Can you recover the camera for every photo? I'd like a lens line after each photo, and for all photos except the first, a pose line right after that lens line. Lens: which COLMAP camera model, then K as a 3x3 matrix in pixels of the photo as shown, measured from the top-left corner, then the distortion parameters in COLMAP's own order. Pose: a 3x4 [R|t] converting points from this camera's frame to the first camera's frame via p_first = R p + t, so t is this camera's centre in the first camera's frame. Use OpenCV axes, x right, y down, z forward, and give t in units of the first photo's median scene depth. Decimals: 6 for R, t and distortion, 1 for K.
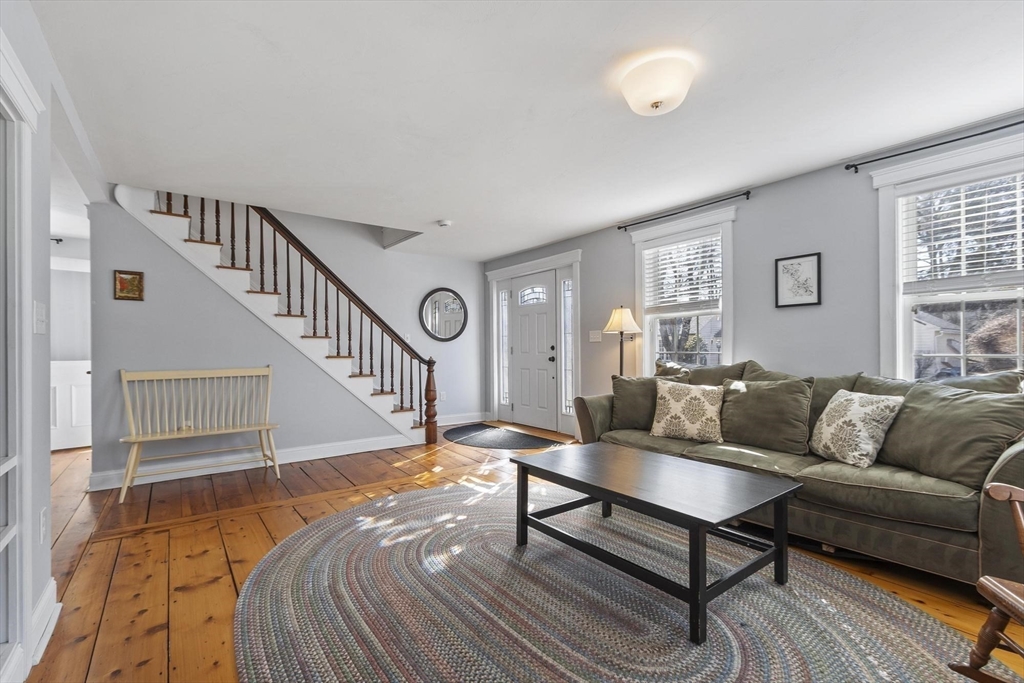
lens RADIAL K [[450.6, 0, 503.2], [0, 450.6, 346.8], [0, 0, 1]] dist [0.000438, 0.000276]
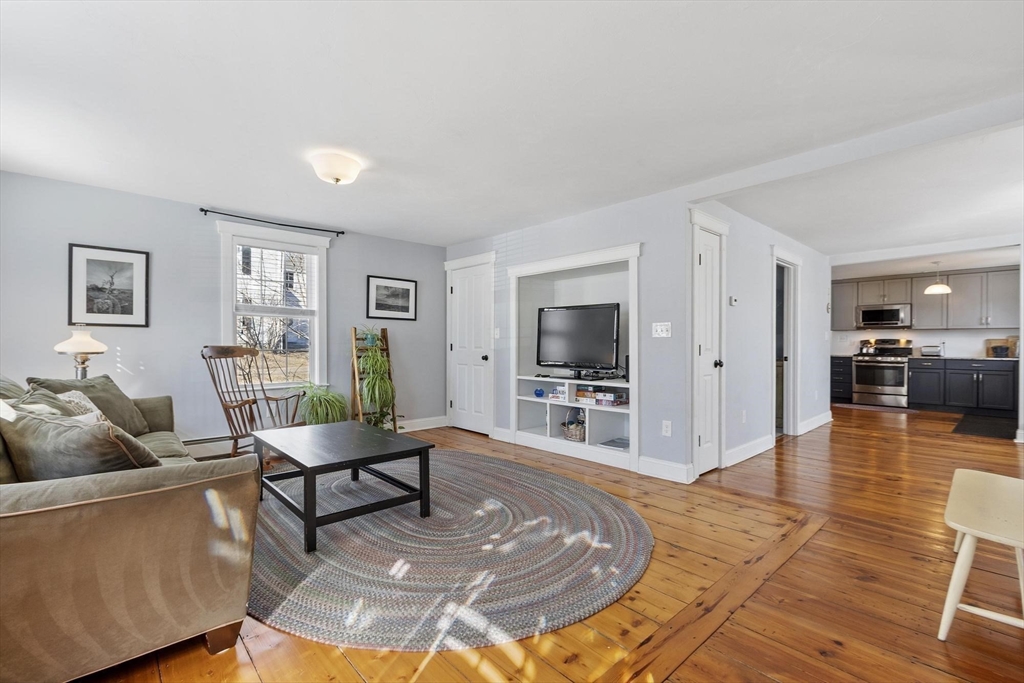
lens RADIAL K [[450.6, 0, 519.3], [0, 450.6, 346.7], [0, 0, 1]] dist [0.000438, 0.000276]
pose [[-0.991880, 0.003419, -0.127134, -0.050753], [0.003256, 0.999994, 0.001488, 0.005328], [0.127138, 0.001062, -0.991884, 2.047879]]
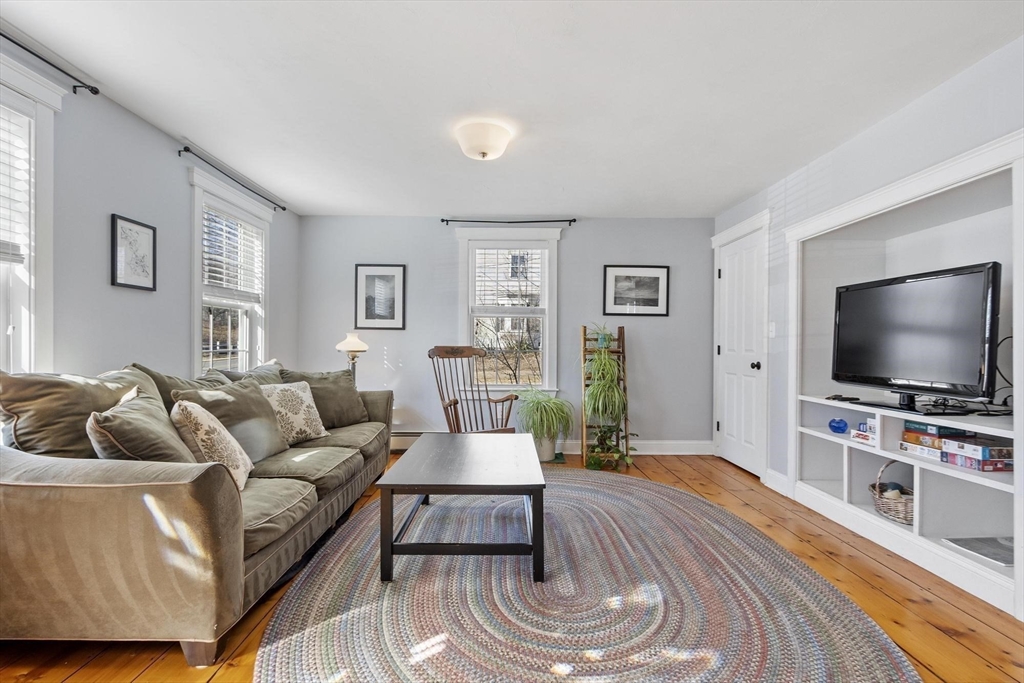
lens RADIAL K [[477.2, 0, 508.5], [0, 477.2, 344.0], [0, 0, 1]] dist [0.002990, -0.002782]
pose [[-0.813427, 0.001161, 0.581666, -0.405171], [-0.005486, 0.999938, -0.009667, 0.009417], [-0.581642, -0.011054, -0.813370, 1.660144]]
